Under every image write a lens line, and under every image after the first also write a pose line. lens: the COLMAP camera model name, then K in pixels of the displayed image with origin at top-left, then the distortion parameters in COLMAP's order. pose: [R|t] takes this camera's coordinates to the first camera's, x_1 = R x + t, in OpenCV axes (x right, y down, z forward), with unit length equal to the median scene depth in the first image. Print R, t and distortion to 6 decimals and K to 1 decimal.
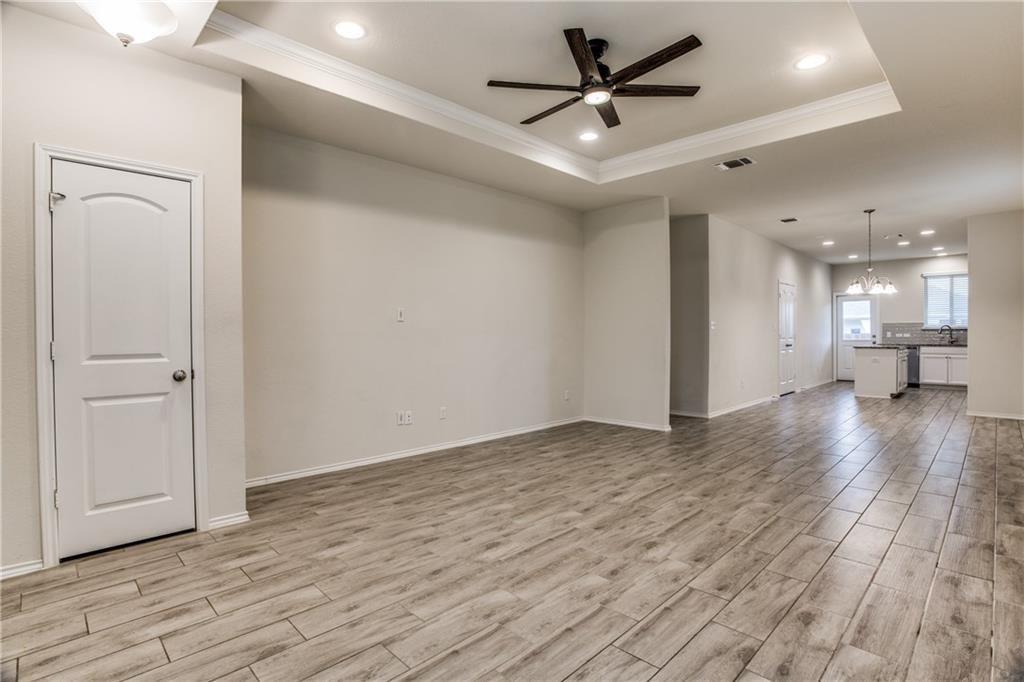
lens RADIAL K [[513.1, 0, 512.0], [0, 513.1, 341.0], [0, 0, 1]] dist [-0.058512, 0.027923]
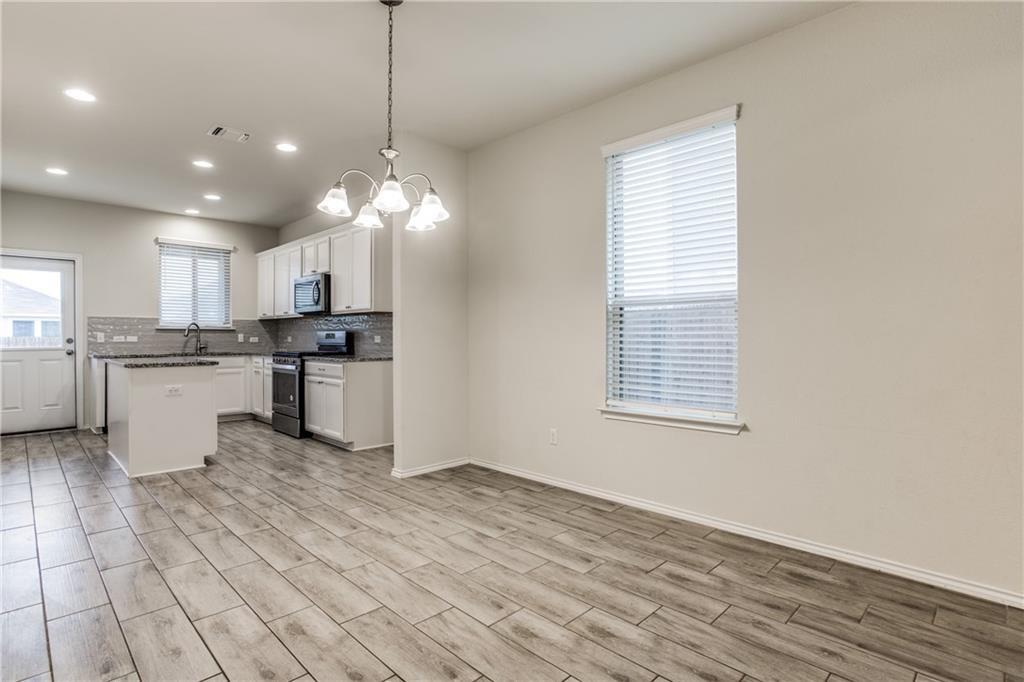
lens RADIAL K [[513.1, 0, 512.0], [0, 513.1, 341.0], [0, 0, 1]] dist [-0.058512, 0.027923]
pose [[0.008239, -0.003399, 0.999960, 0.299016], [0.013793, 0.999899, 0.003285, -0.006847], [-0.999871, 0.013765, 0.008285, 0.790721]]
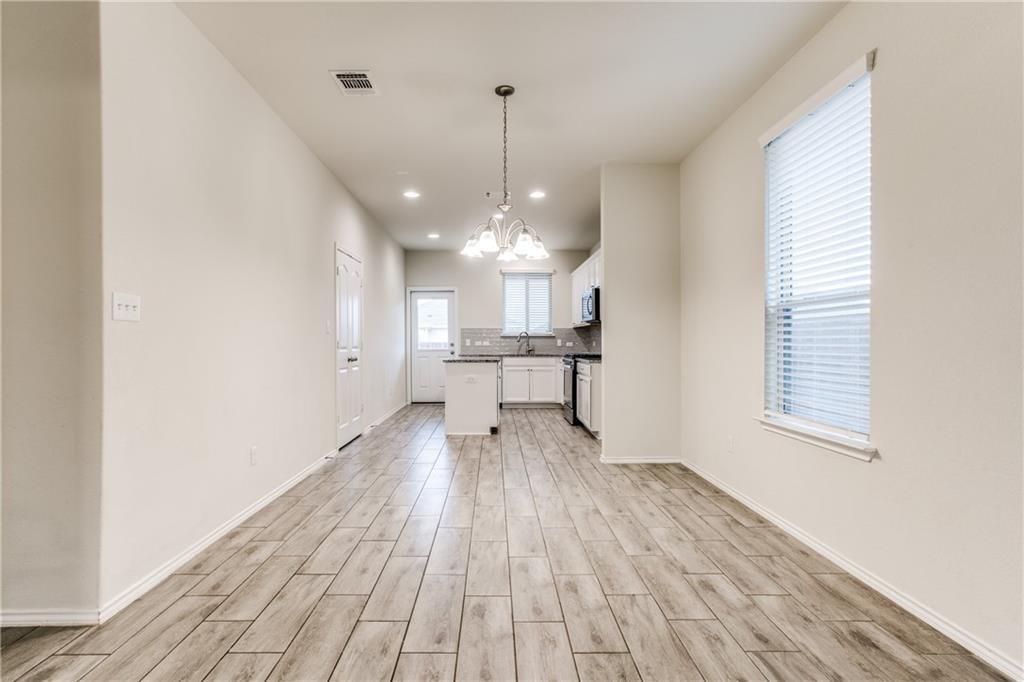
lens RADIAL K [[510.2, 0, 505.5], [0, 510.2, 343.7], [0, 0, 1]] dist [0.001866, 0.001645]
pose [[0.699013, 0.003227, 0.715101, 0.303984], [0.006440, 0.999921, -0.010807, -0.002569], [-0.715080, 0.012159, 0.698937, 0.560509]]
